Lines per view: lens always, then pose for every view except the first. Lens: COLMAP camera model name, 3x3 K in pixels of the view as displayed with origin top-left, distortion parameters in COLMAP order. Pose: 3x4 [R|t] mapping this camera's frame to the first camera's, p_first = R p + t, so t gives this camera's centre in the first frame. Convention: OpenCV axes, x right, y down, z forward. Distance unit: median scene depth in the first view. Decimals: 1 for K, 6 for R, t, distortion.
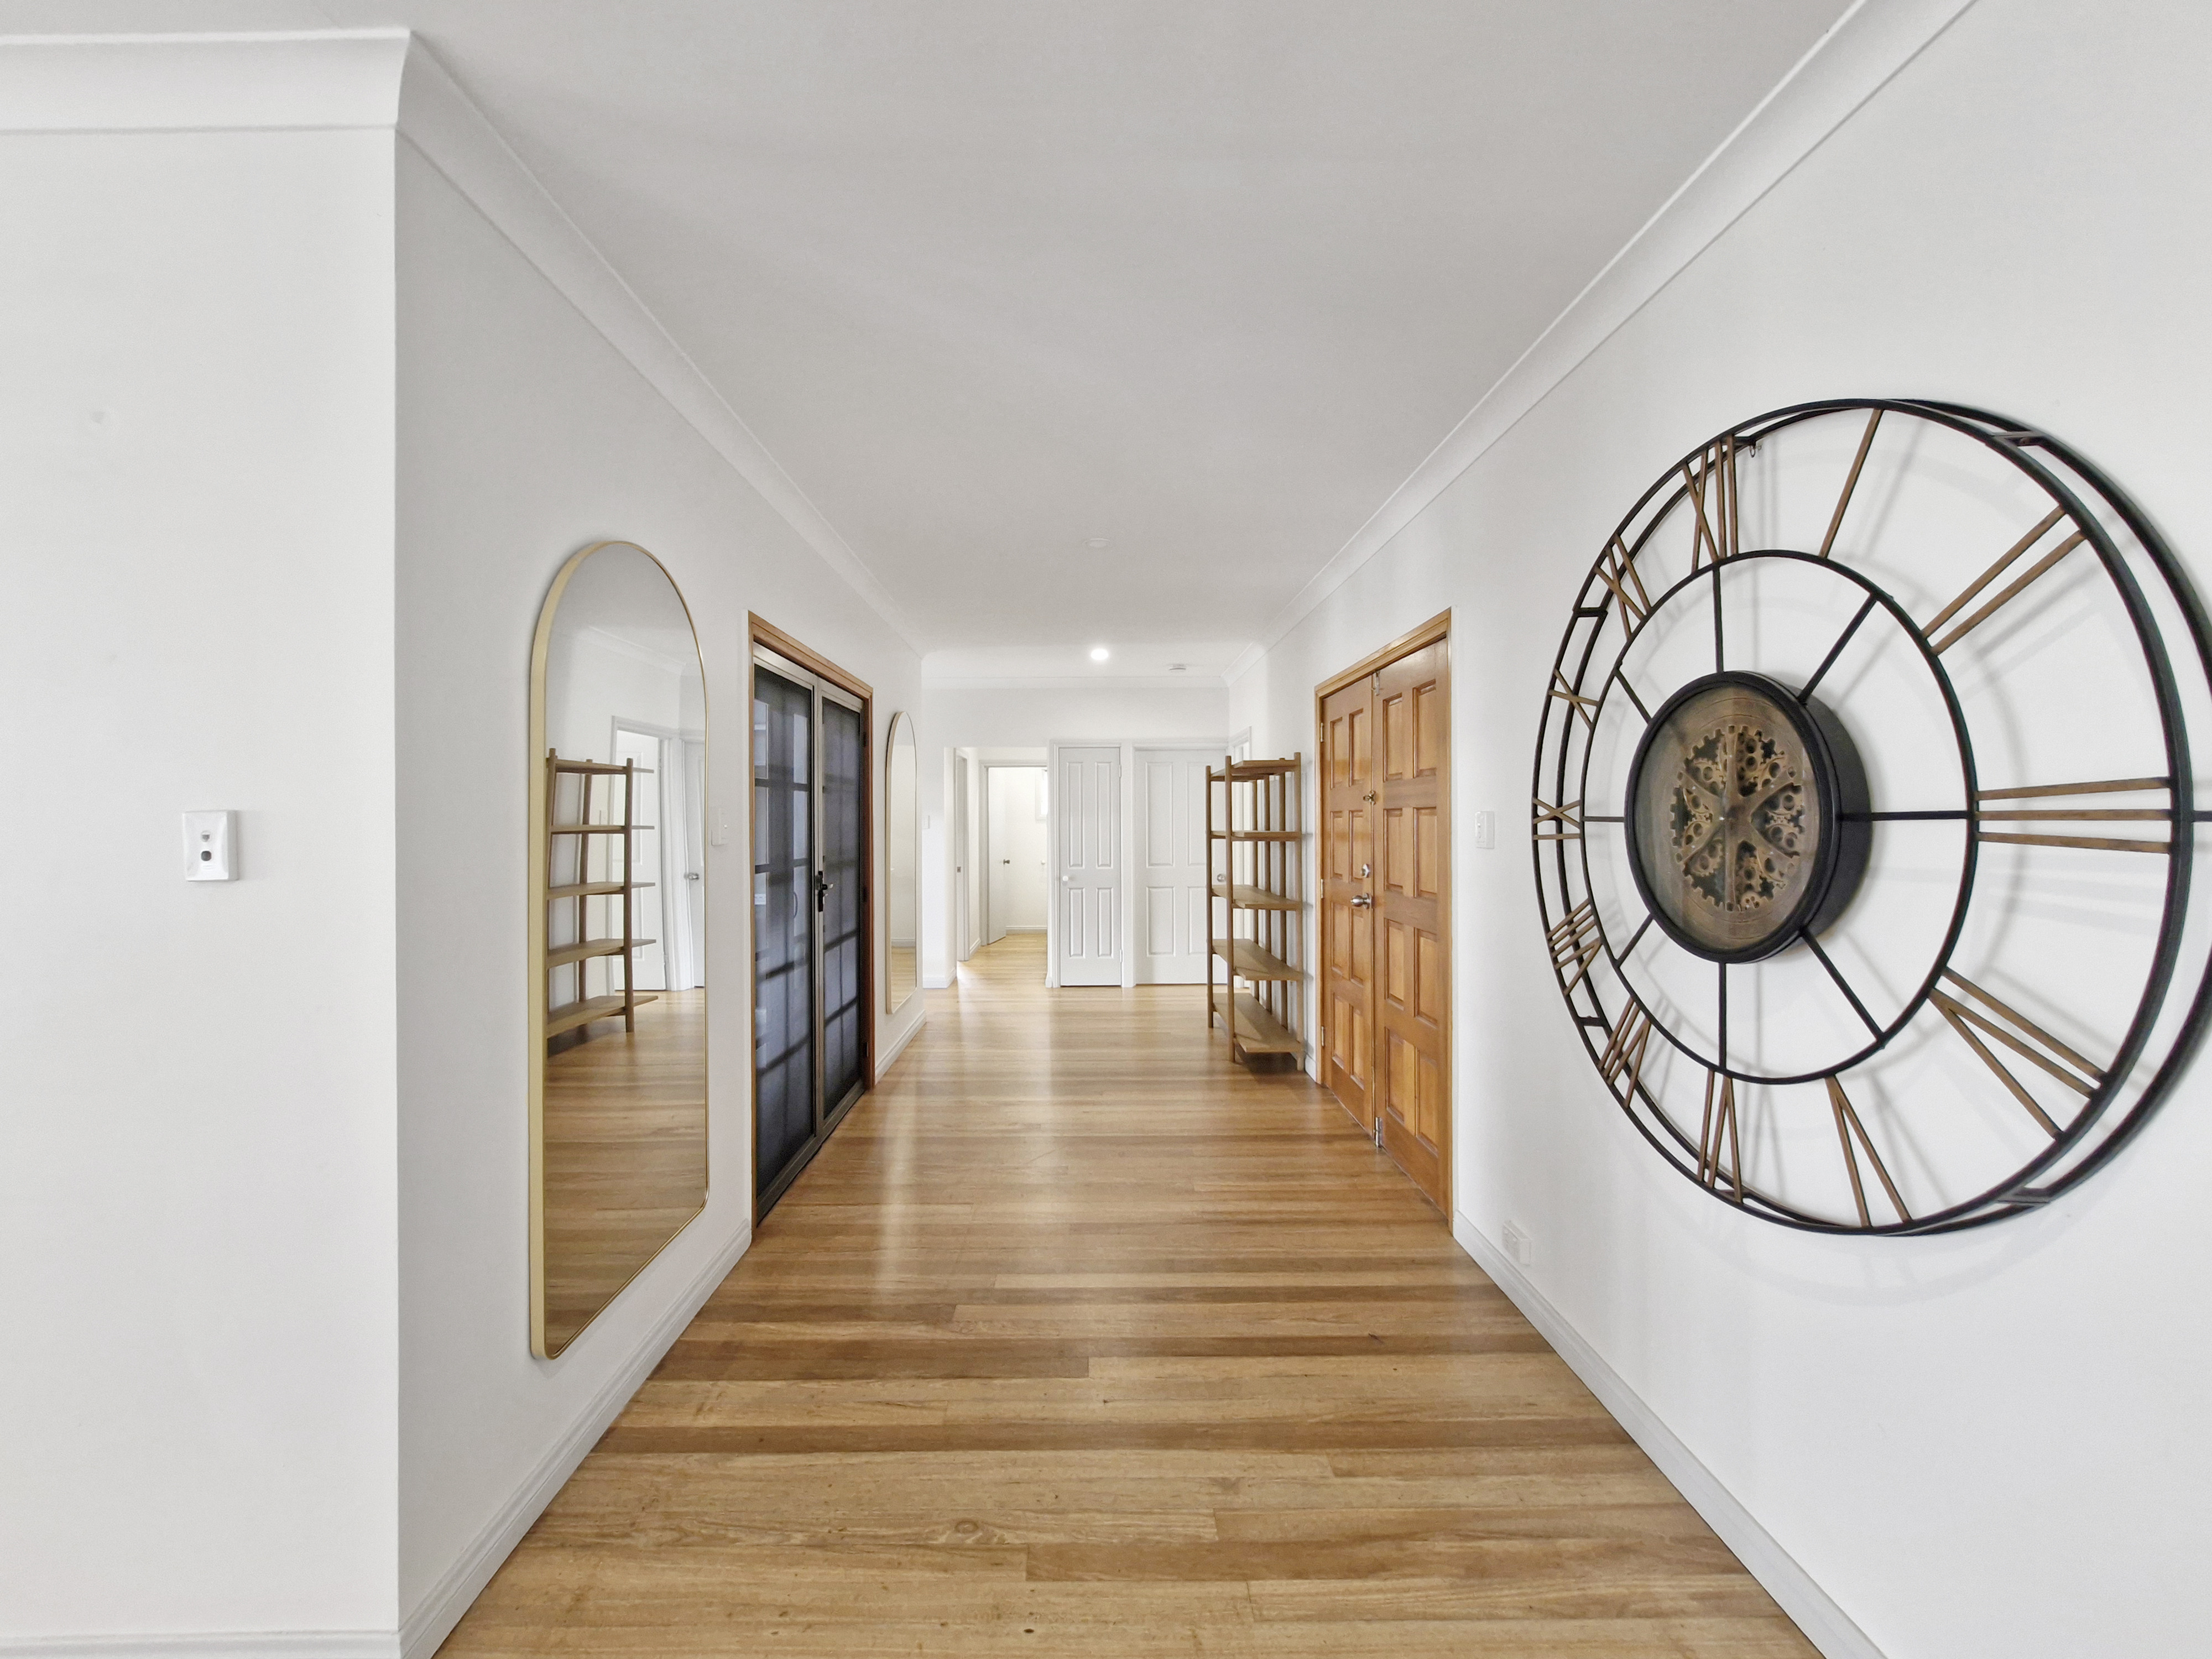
lens RADIAL K [[890.2, 0, 1100.0], [0, 890.2, 814.8], [0, 0, 1]] dist [0.000782, -0.000337]
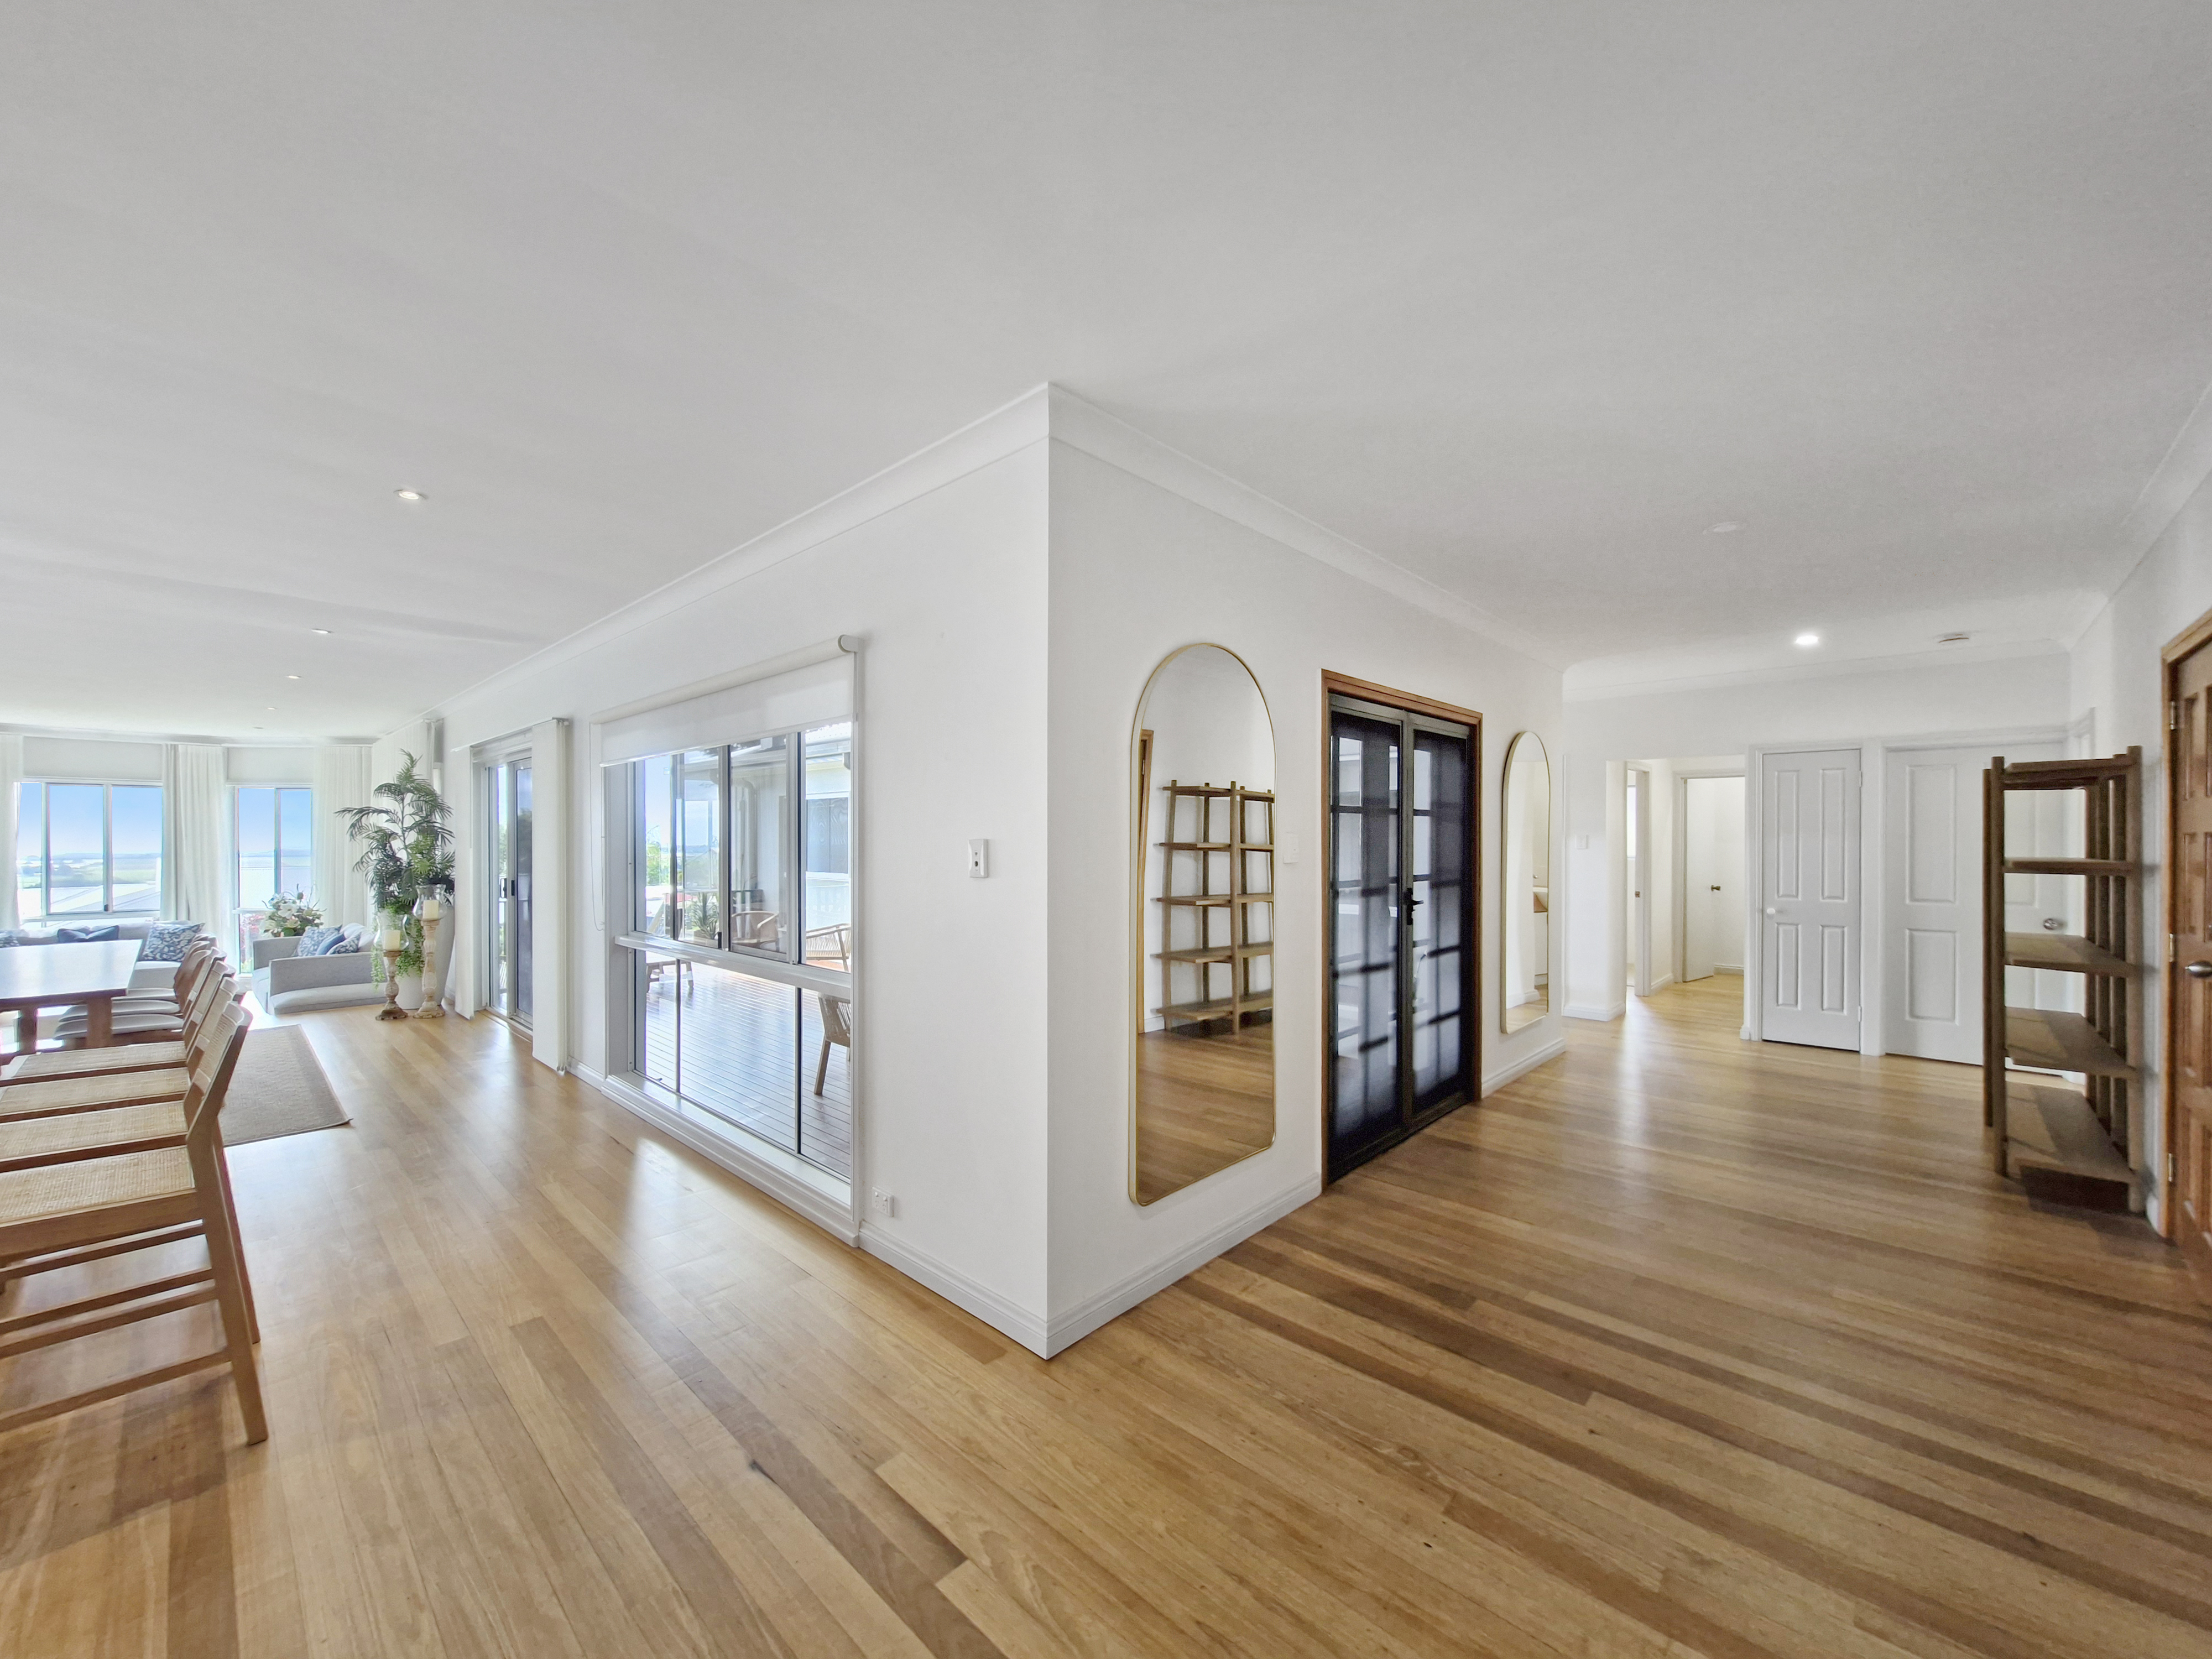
lens RADIAL K [[887.2, 0, 1106.0], [0, 887.2, 829.5], [0, 0, 1]] dist [-0.001480, -0.000532]
pose [[0.724409, 0.000376, -0.689370, 0.222496], [-0.000511, 1.000000, 0.000009, -0.011725], [0.689370, 0.000346, 0.724409, -0.071410]]
